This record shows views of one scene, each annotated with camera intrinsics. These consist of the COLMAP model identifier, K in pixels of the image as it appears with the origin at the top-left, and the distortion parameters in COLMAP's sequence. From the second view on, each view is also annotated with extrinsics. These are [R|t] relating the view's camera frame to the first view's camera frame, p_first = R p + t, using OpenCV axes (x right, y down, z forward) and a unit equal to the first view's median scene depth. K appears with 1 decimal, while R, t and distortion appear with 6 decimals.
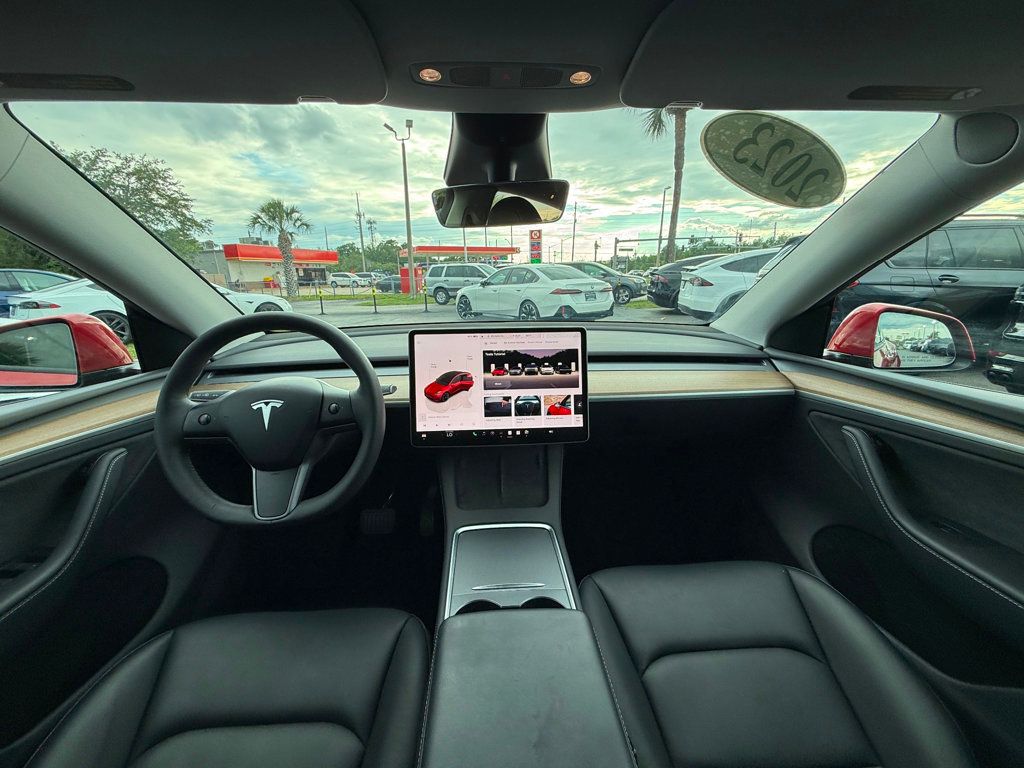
lens RADIAL K [[403.3, 0, 512.0], [0, 403.3, 384.0], [0, 0, 1]] dist [-0.000888, 0.000112]
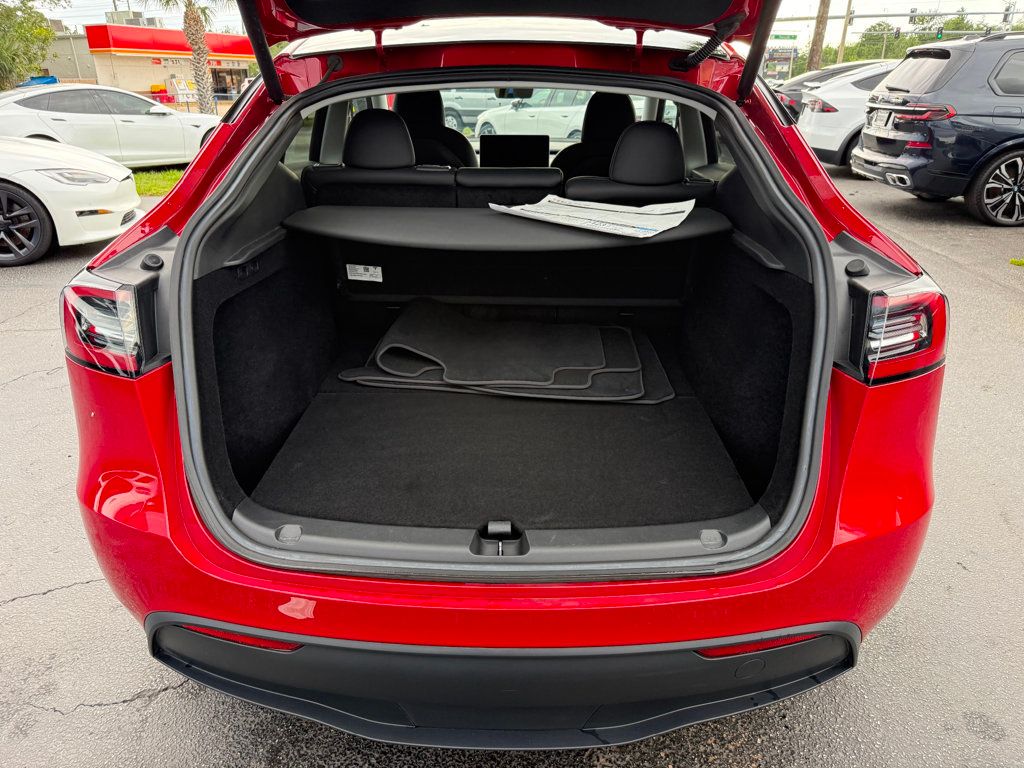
lens RADIAL K [[709.2, 0, 513.6], [0, 709.2, 419.7], [0, 0, 1]] dist [0.002522, -0.001596]
pose [[0.996986, 0.042833, -0.064684, 0.030733], [-0.030620, 0.983335, 0.179208, 0.076208], [0.071282, -0.176688, 0.981682, -0.336998]]
